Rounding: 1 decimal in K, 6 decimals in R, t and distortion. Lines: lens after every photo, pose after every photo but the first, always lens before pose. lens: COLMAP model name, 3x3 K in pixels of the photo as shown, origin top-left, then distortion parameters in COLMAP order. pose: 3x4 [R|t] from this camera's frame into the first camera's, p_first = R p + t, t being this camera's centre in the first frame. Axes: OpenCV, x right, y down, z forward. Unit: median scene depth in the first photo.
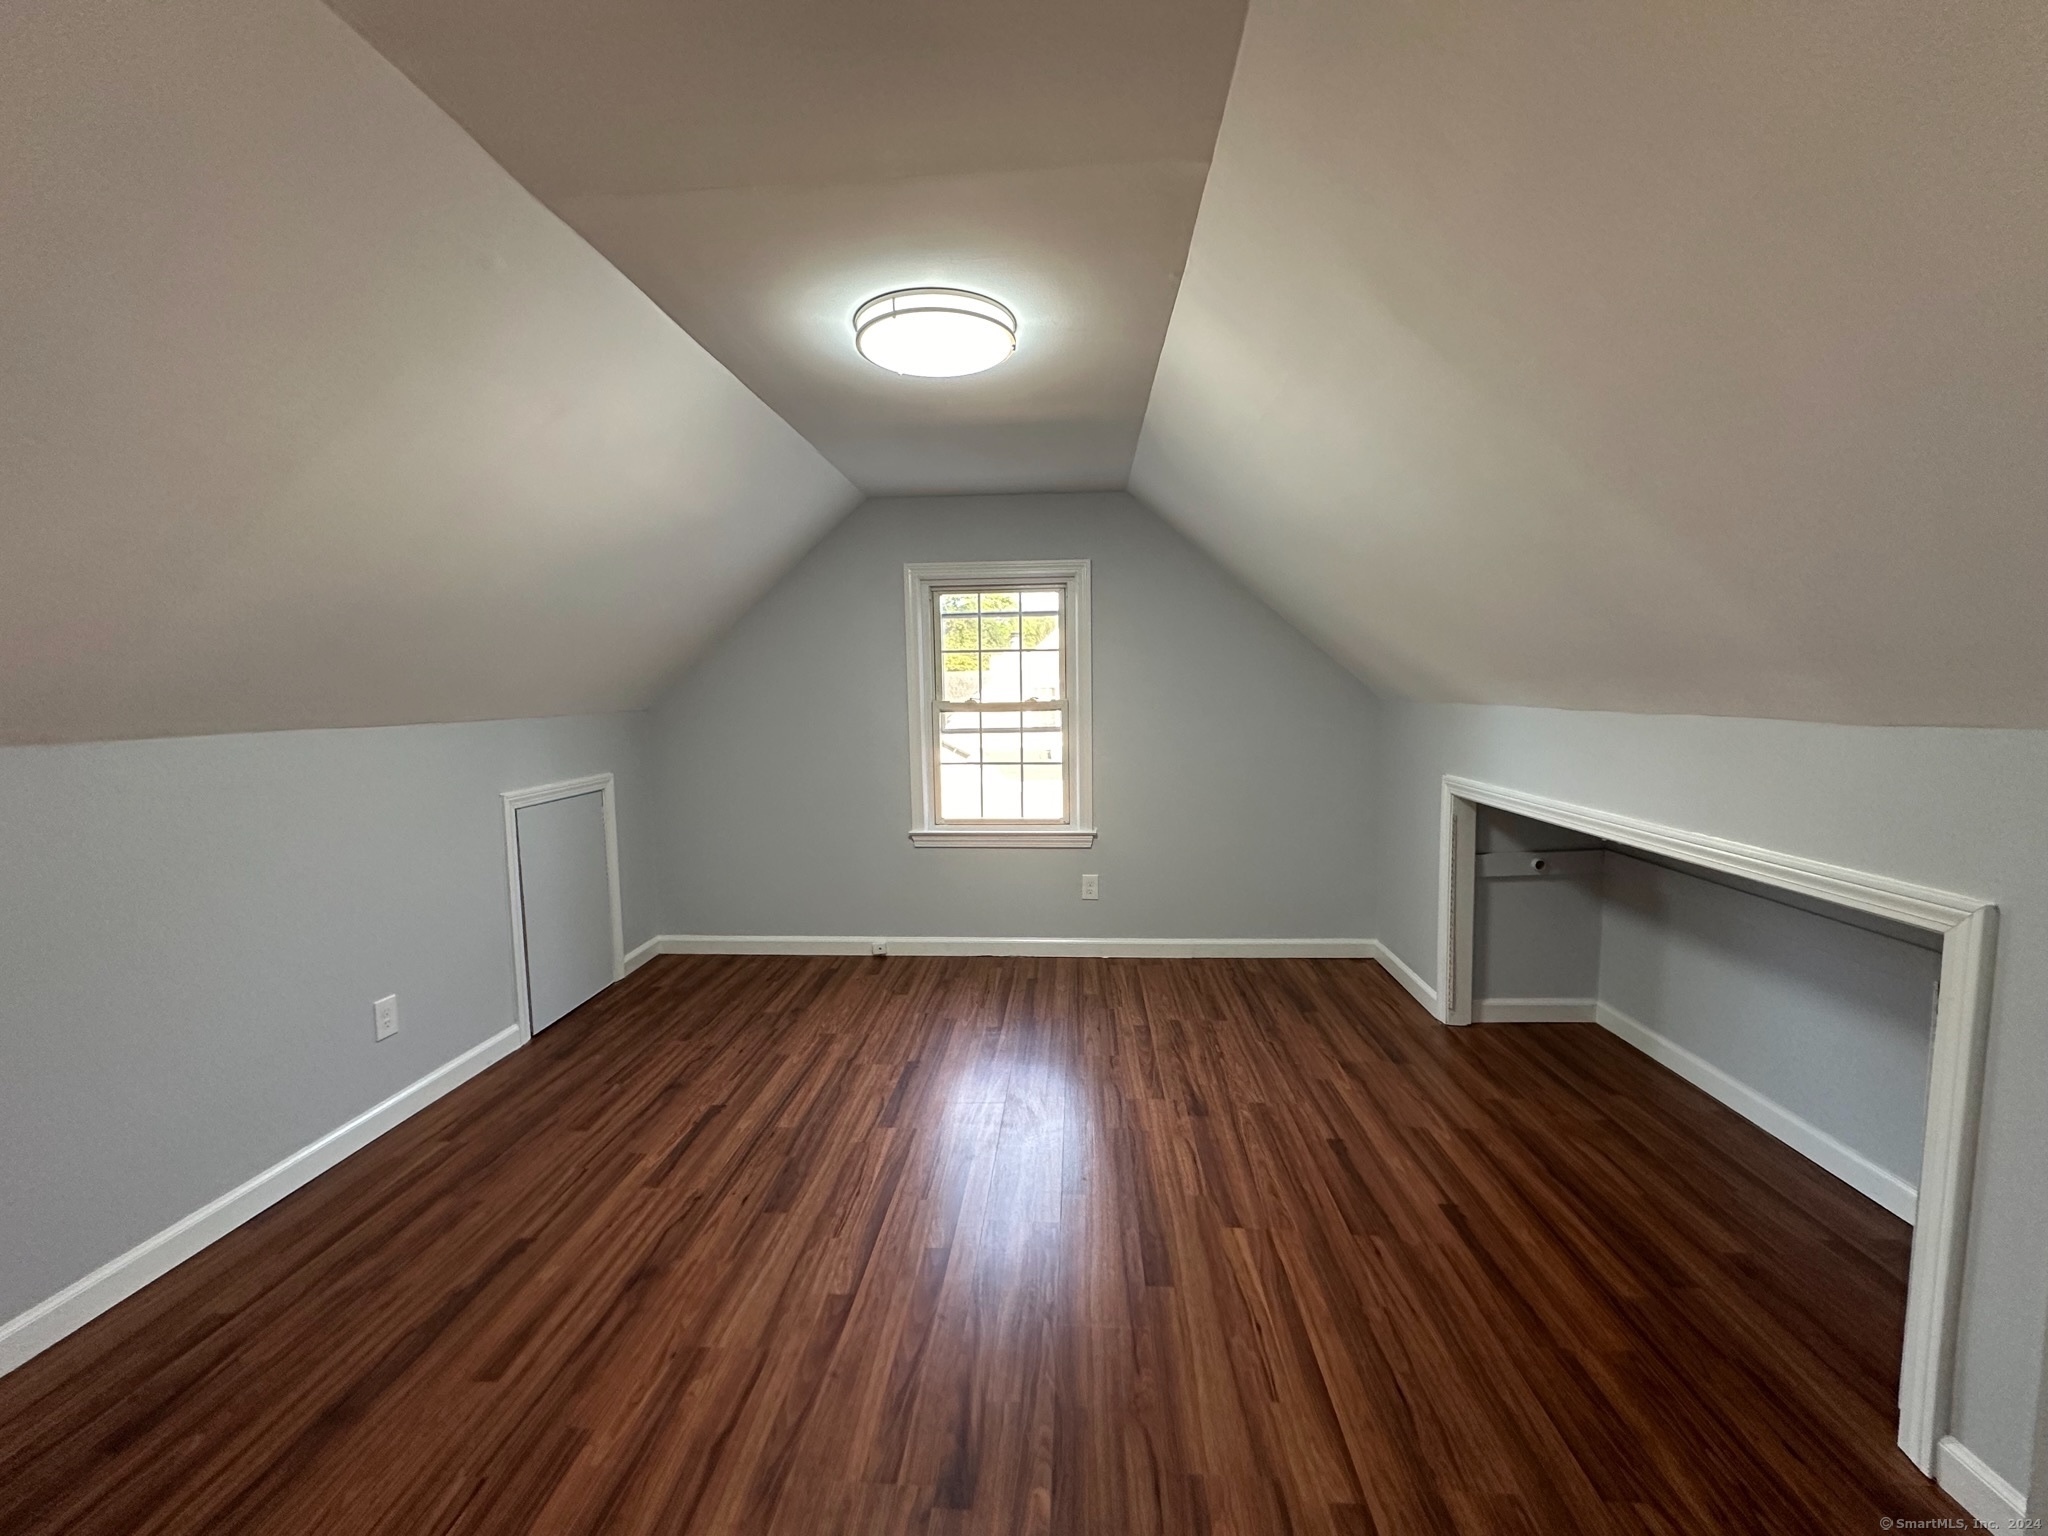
lens RADIAL K [[840.2, 0, 1021.7], [0, 840.2, 765.9], [0, 0, 1]] dist [-0.003506, 0.000285]
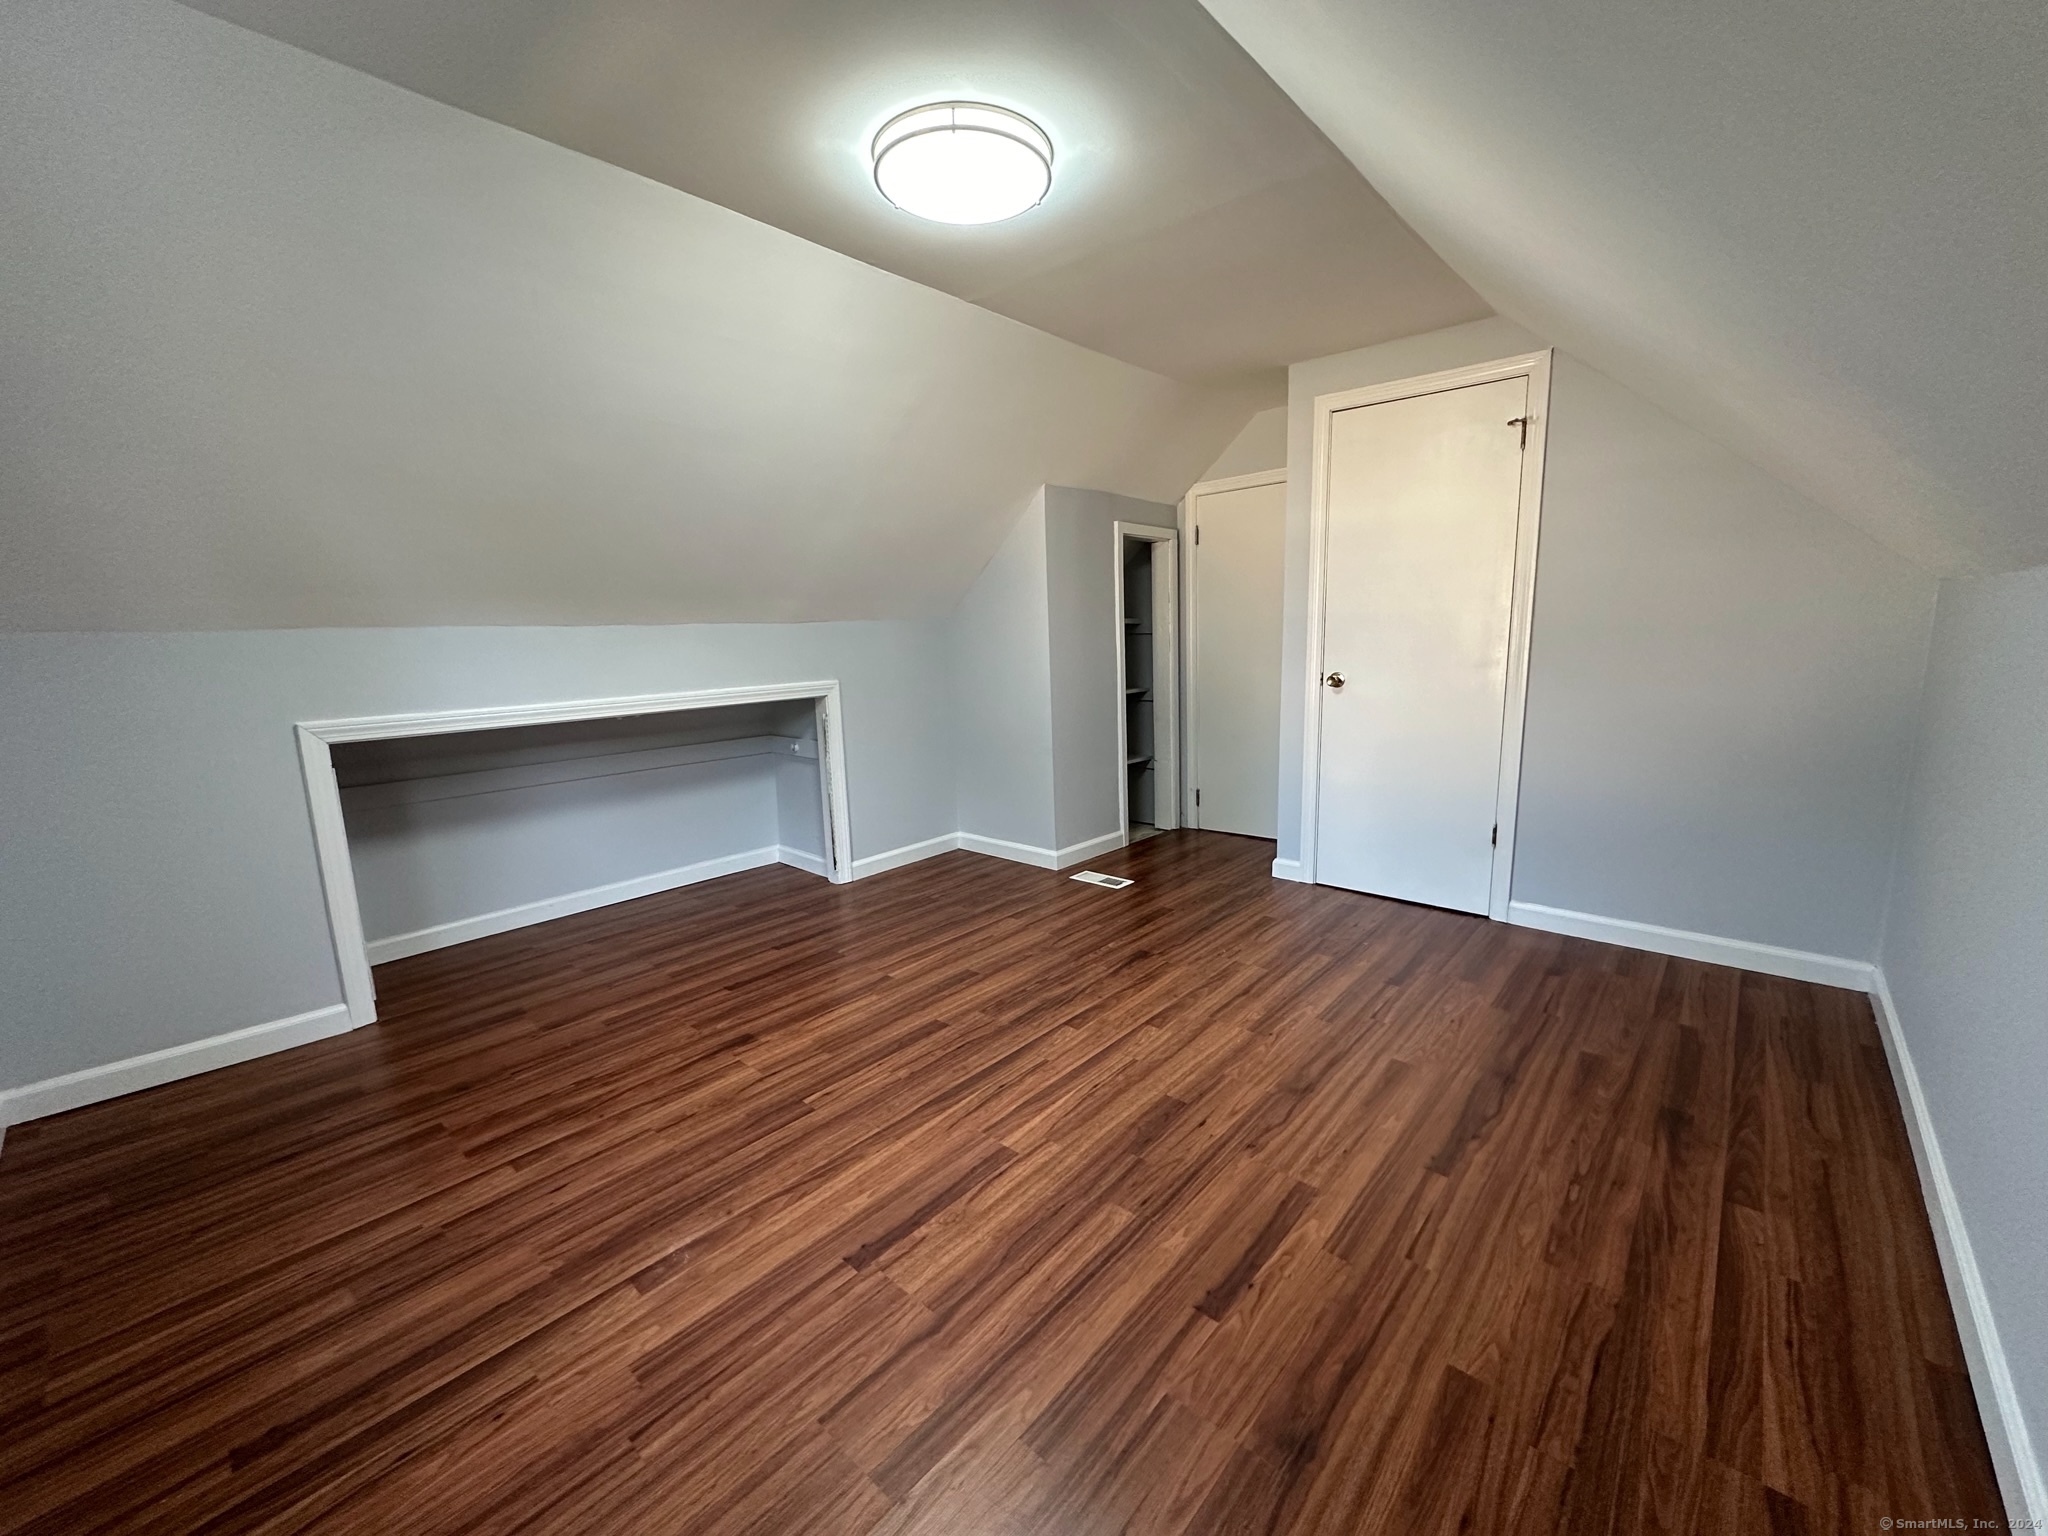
lens RADIAL K [[840.2, 0, 1021.7], [0, 840.2, 765.9], [0, 0, 1]] dist [-0.003506, 0.000285]
pose [[-0.795506, -0.060419, 0.602926, -0.683613], [0.095624, 0.970031, 0.223373, -0.084449], [-0.598353, 0.235349, -0.765888, 1.680630]]
